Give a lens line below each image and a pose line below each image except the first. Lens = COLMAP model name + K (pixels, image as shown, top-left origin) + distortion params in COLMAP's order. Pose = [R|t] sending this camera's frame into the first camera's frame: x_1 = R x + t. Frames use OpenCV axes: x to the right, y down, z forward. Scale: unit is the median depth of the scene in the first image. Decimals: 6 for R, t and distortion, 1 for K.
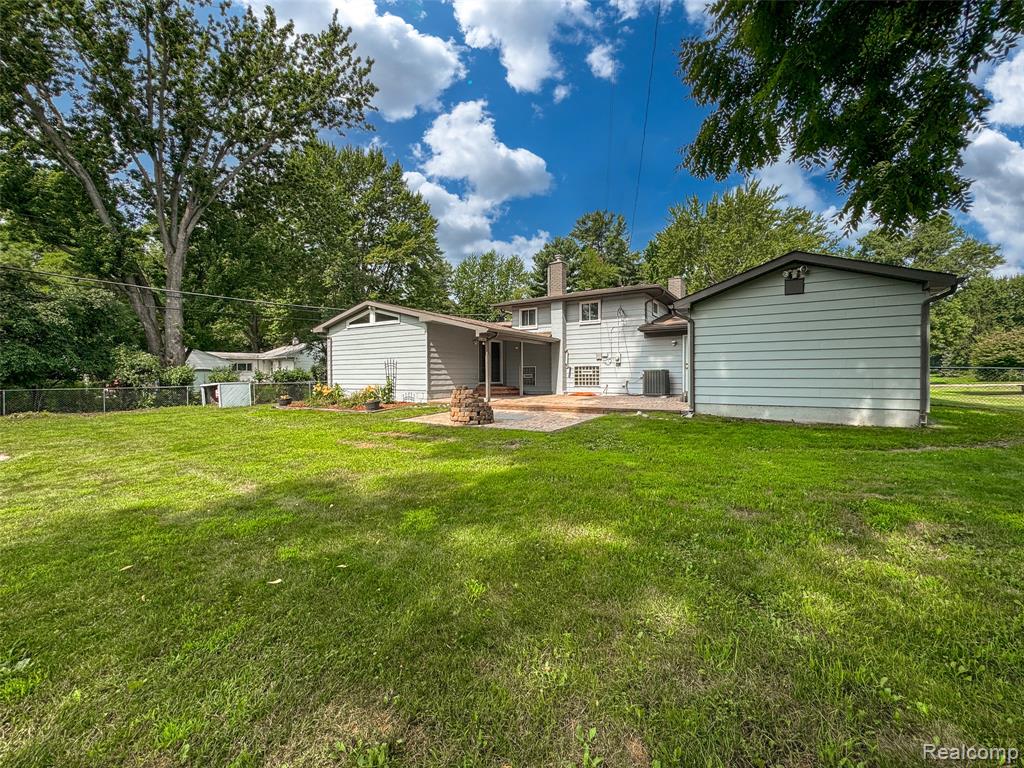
lens RADIAL K [[413.2, 0, 512.4], [0, 413.2, 390.8], [0, 0, 1]] dist [0.000064, -0.005542]
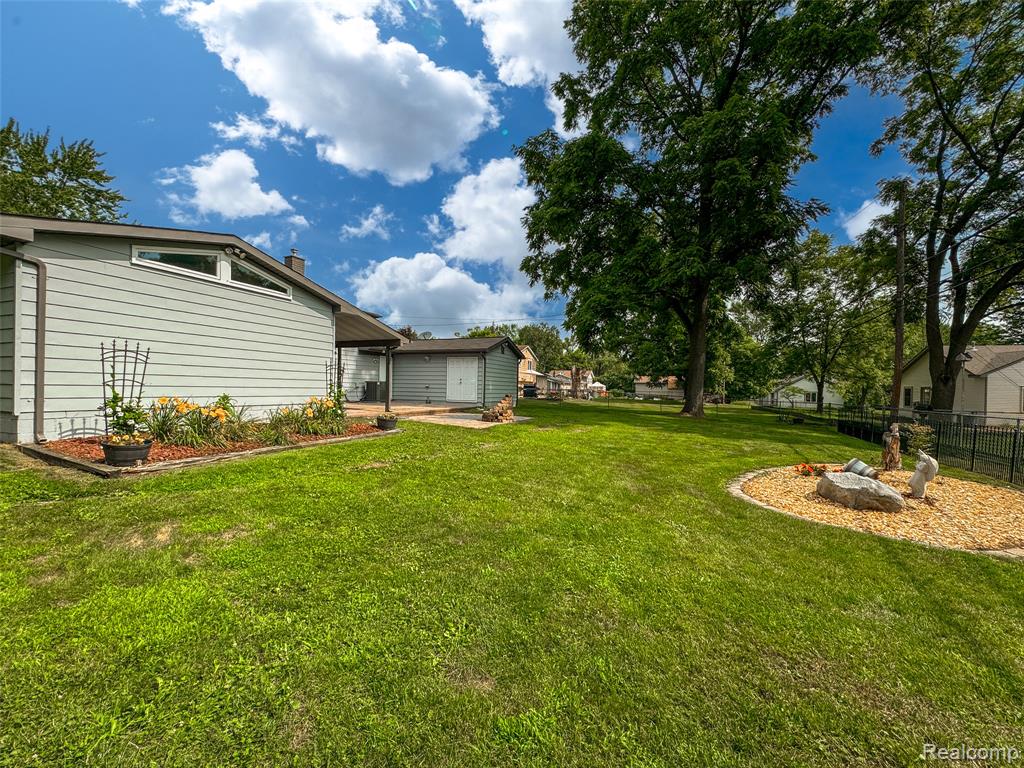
lens RADIAL K [[413.2, 0, 512.4], [0, 413.2, 390.8], [0, 0, 1]] dist [0.000064, -0.005542]
pose [[-0.157722, -0.002226, 0.987481, -0.716484], [0.014014, 0.999892, 0.004492, -0.015587], [-0.987384, 0.014547, -0.157673, 0.569511]]
